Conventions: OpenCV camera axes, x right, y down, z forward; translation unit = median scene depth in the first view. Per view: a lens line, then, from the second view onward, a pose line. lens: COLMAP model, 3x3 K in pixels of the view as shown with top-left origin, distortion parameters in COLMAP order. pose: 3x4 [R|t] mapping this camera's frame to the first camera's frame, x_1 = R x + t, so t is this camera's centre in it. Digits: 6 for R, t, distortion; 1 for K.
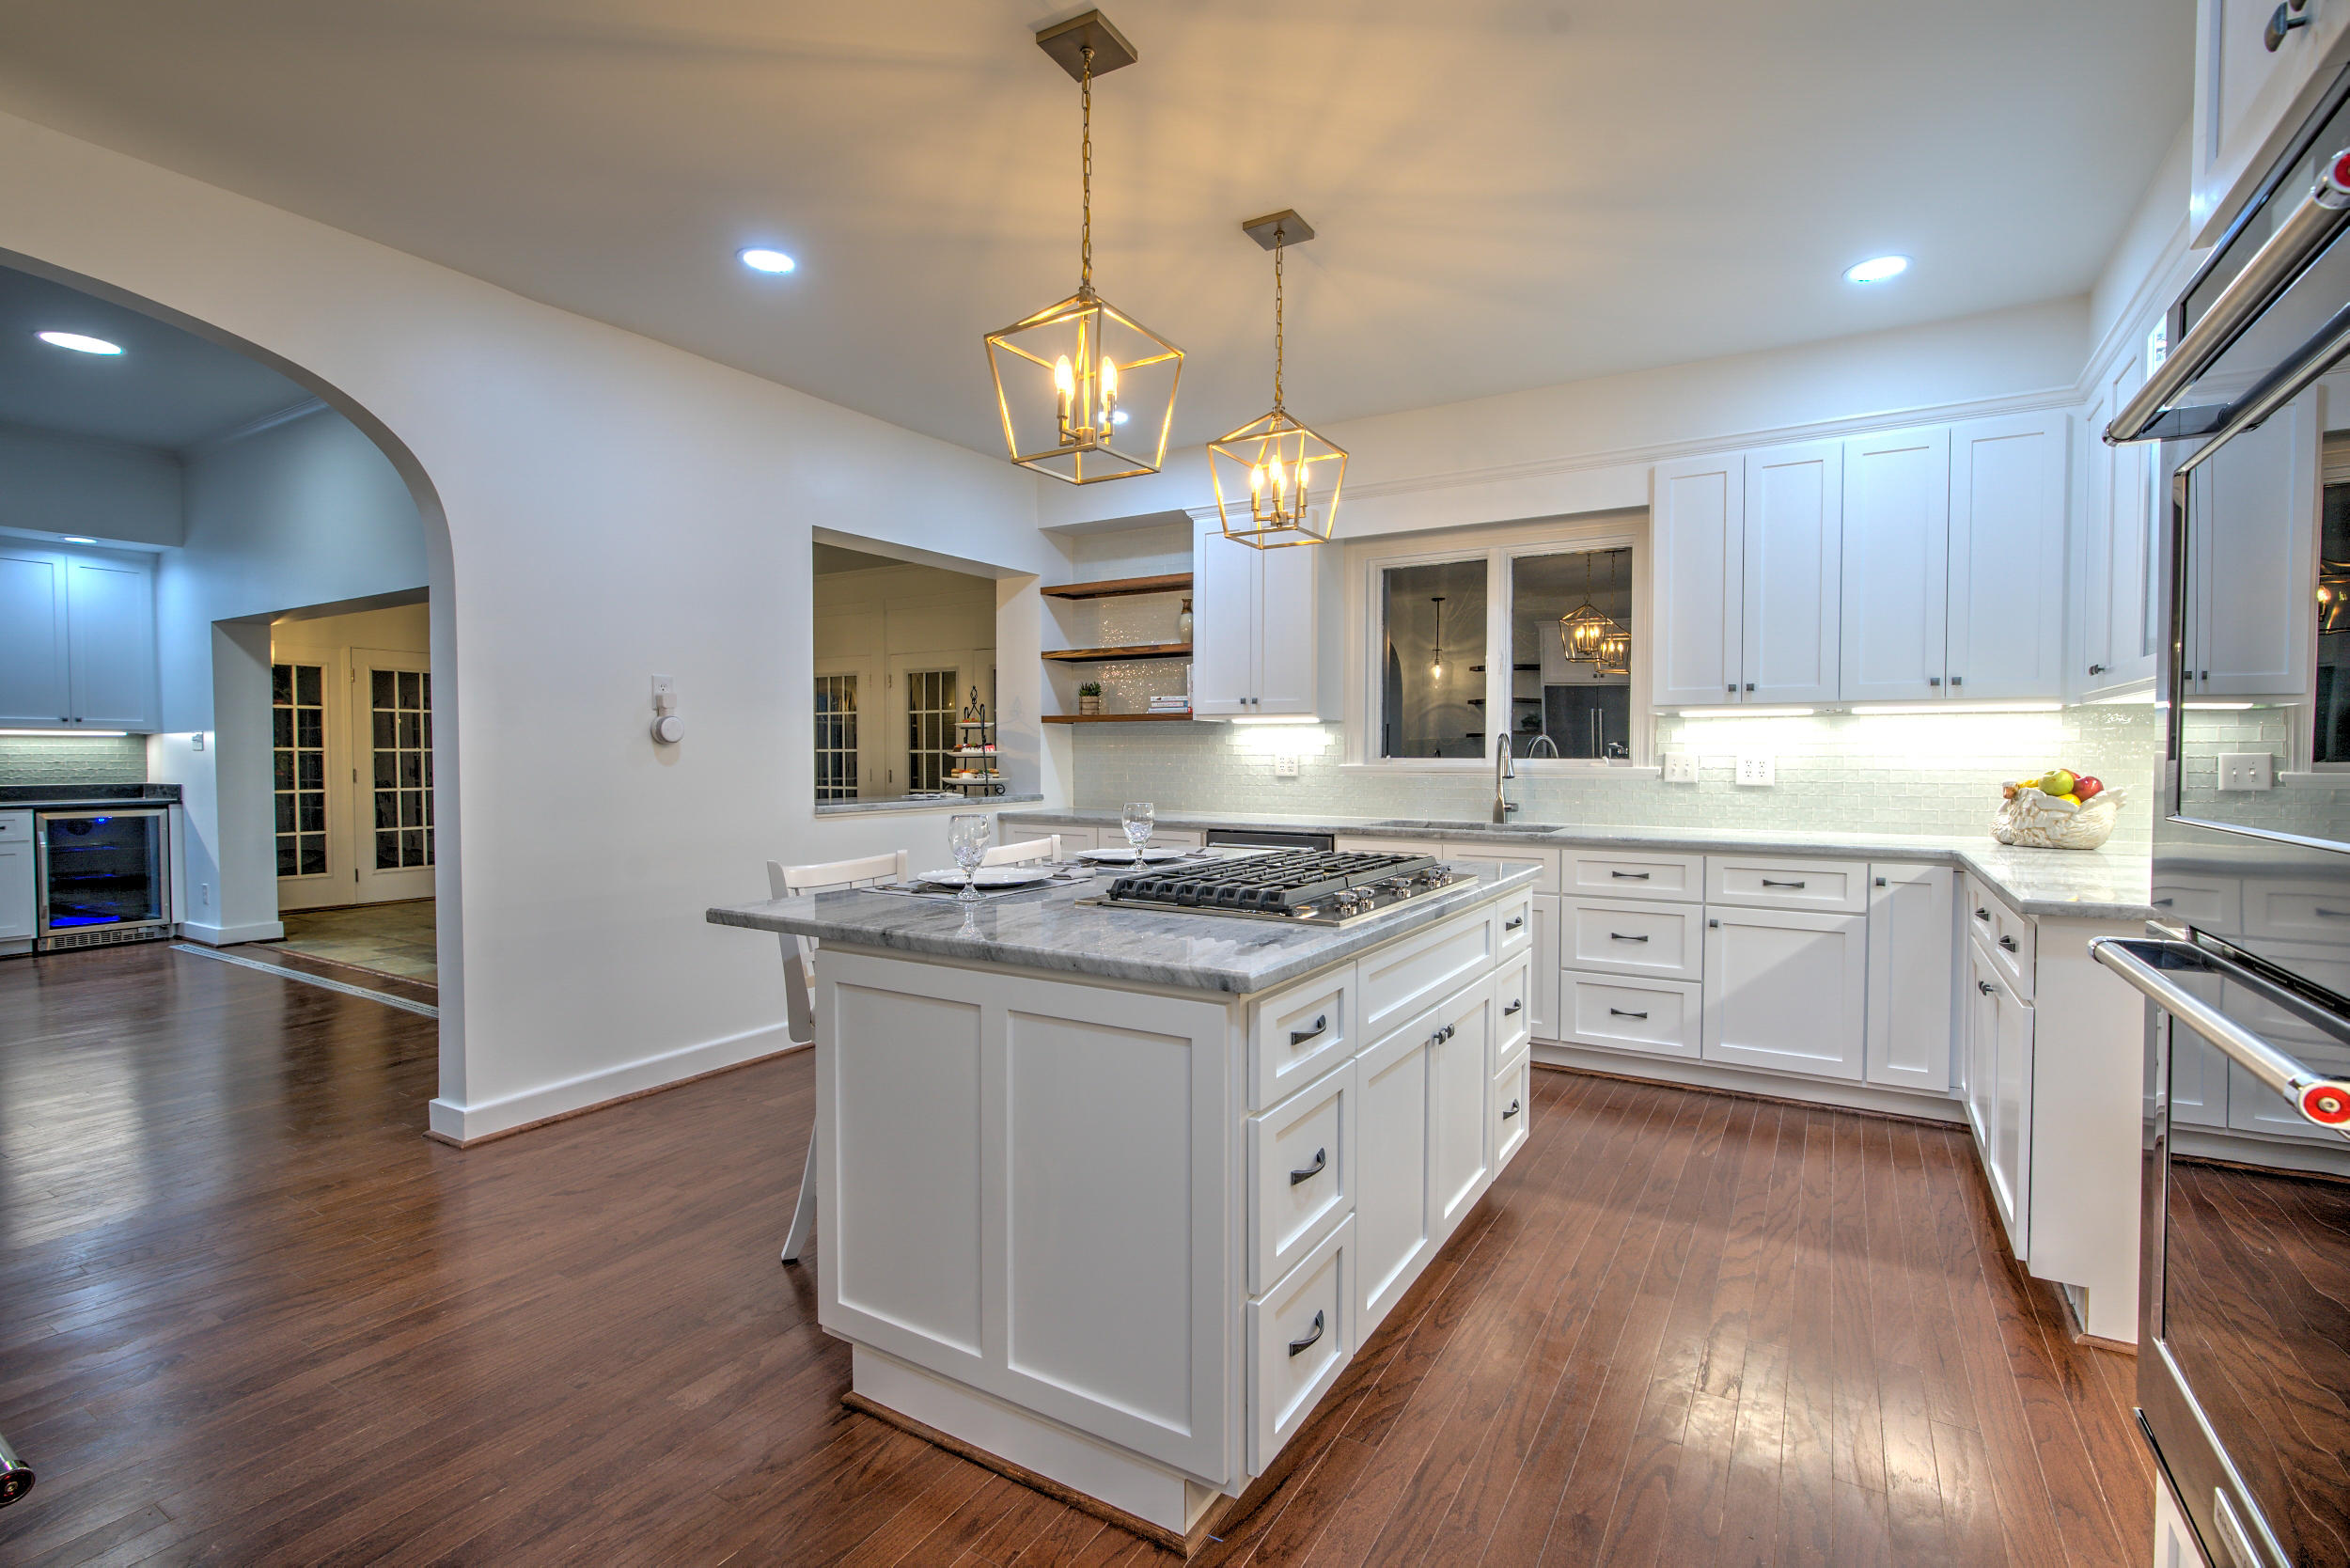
lens RADIAL K [[1086.2, 0, 1184.8], [0, 1086.2, 783.2], [0, 0, 1]] dist [0.002513, 0.000625]
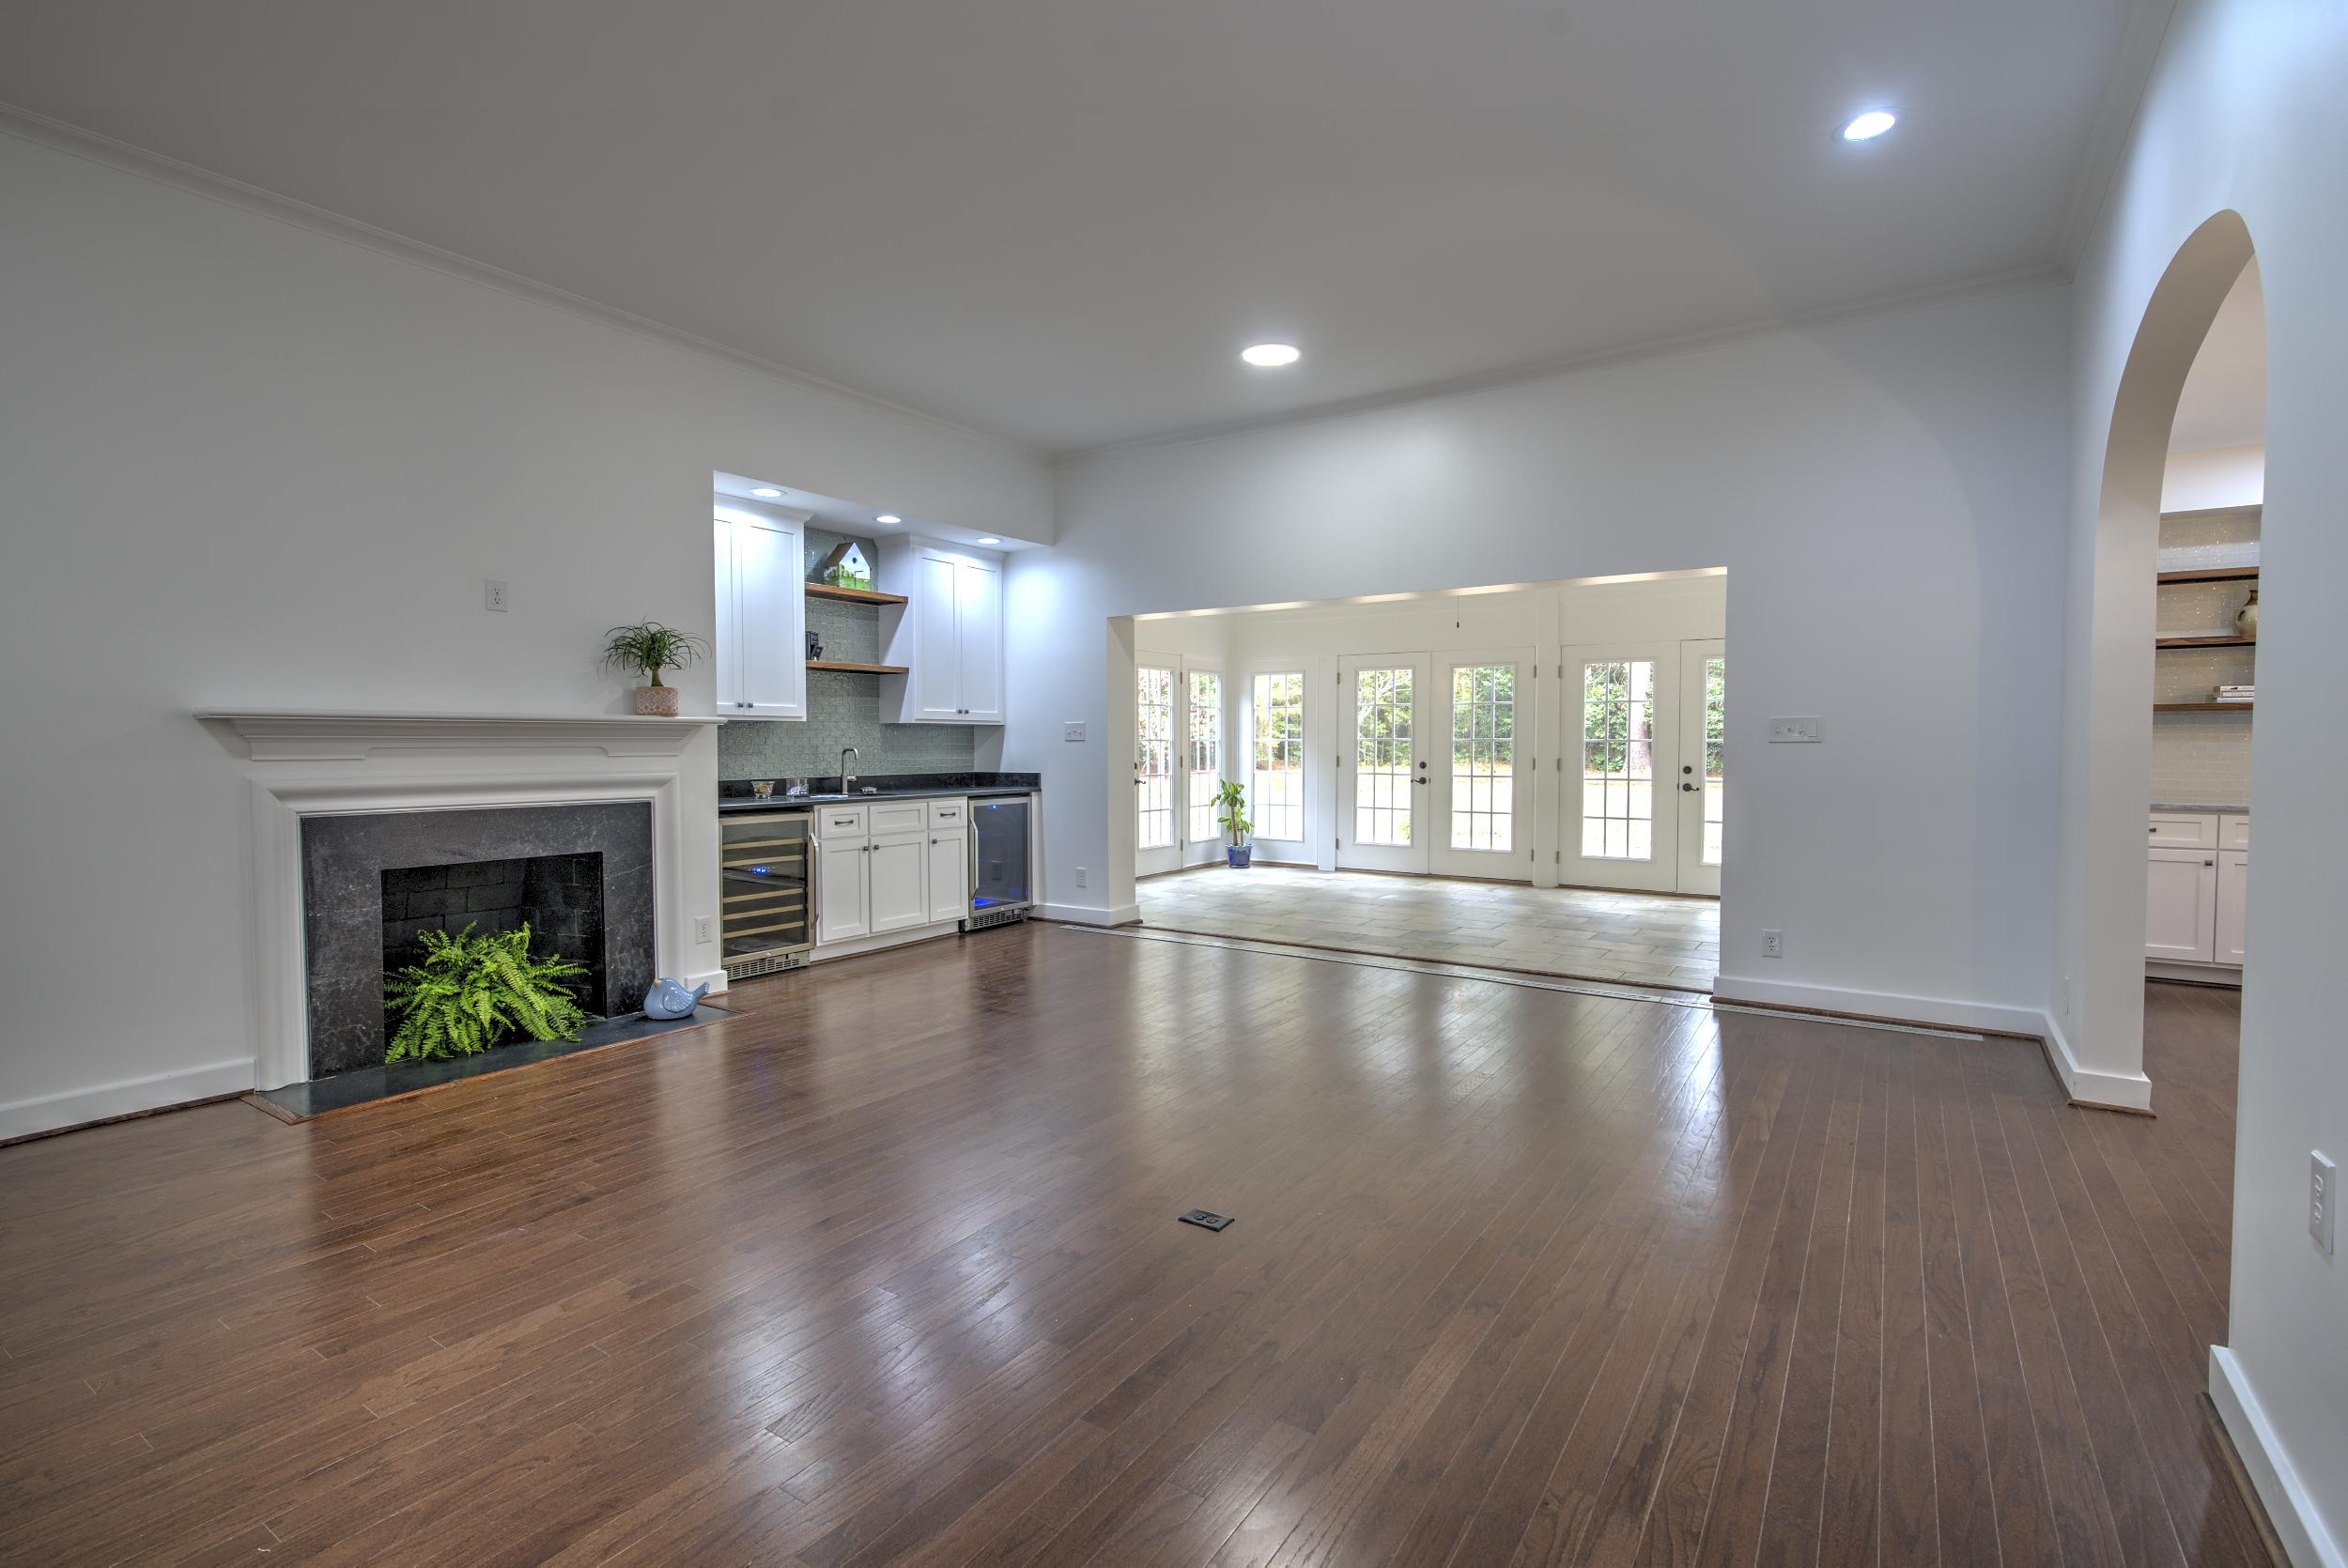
lens RADIAL K [[1085.1, 0, 1172.8], [0, 1085.1, 781.9], [0, 0, 1]] dist [0.002513, 0.000625]
pose [[0.999076, 0.001030, -0.042959, -1.066952], [-0.000595, 0.999948, 0.010153, -0.001641], [0.042967, -0.010118, 0.999025, -0.054269]]
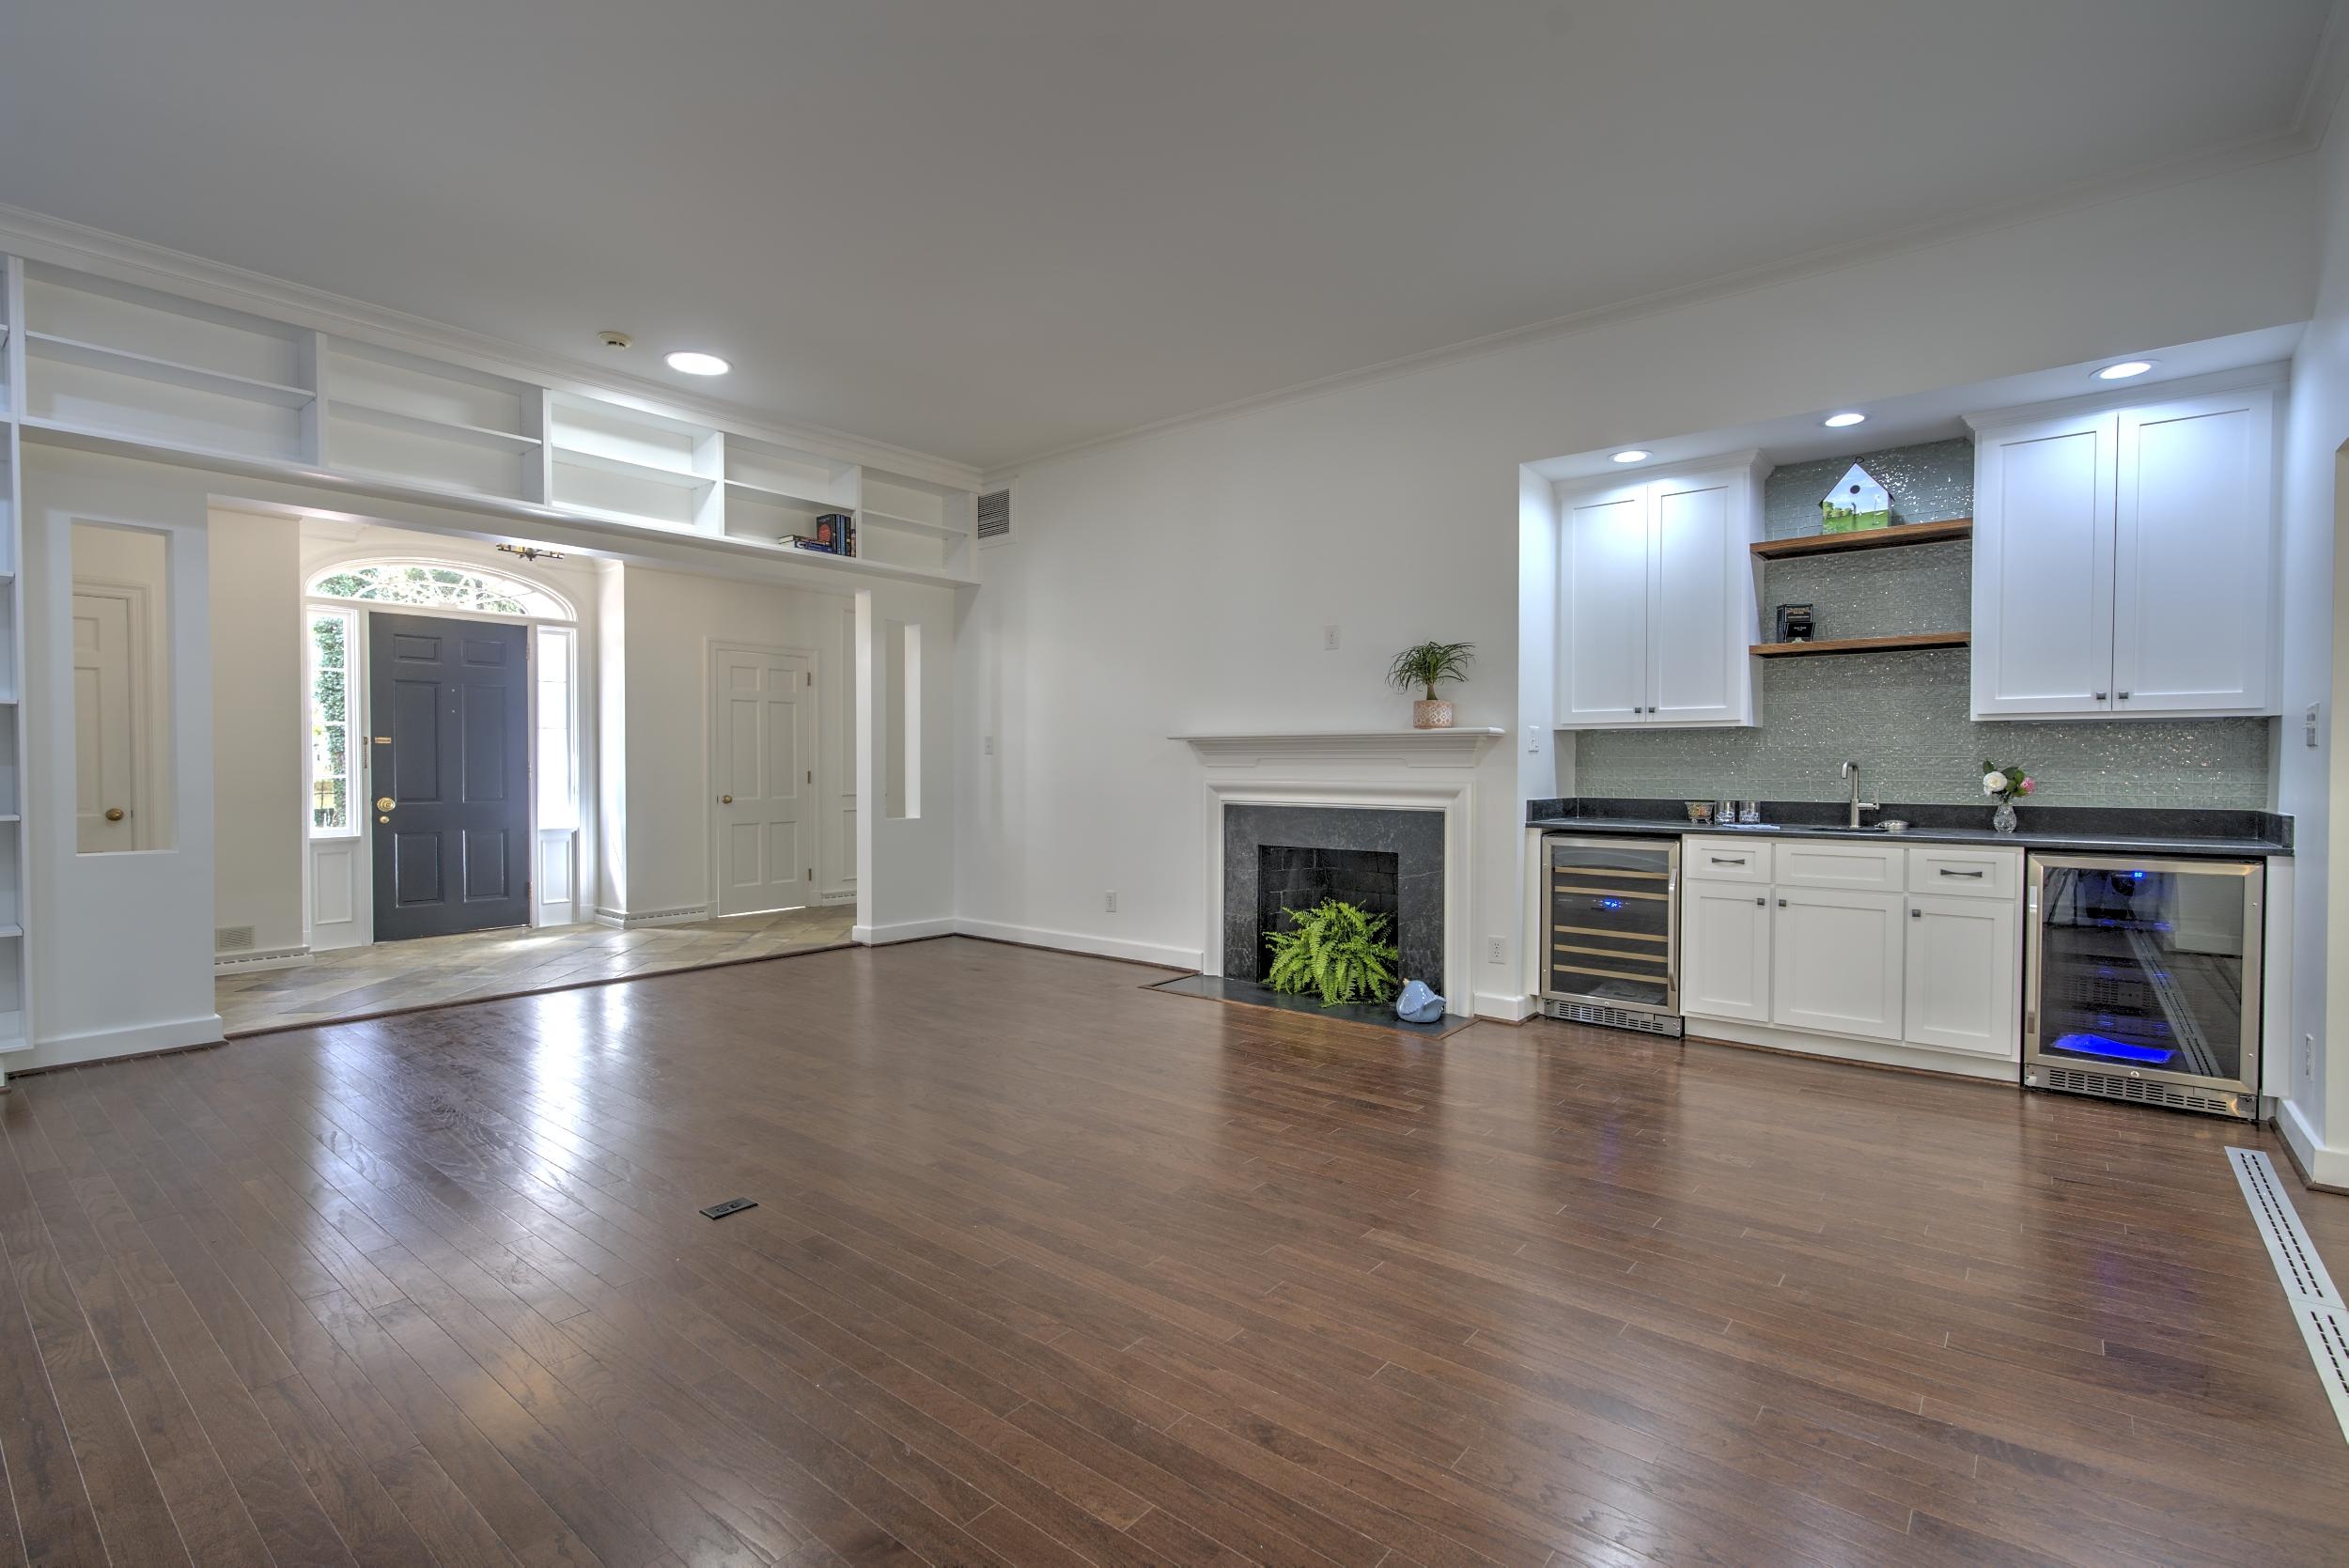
lens RADIAL K [[1085.6, 0, 1183.7], [0, 1085.6, 783.1], [0, 0, 1]] dist [0.002513, 0.000625]
pose [[-0.127927, 0.019309, -0.991596, -0.533995], [-0.026875, 0.999376, 0.022928, -0.016931], [0.991419, 0.029582, -0.127328, 0.810722]]
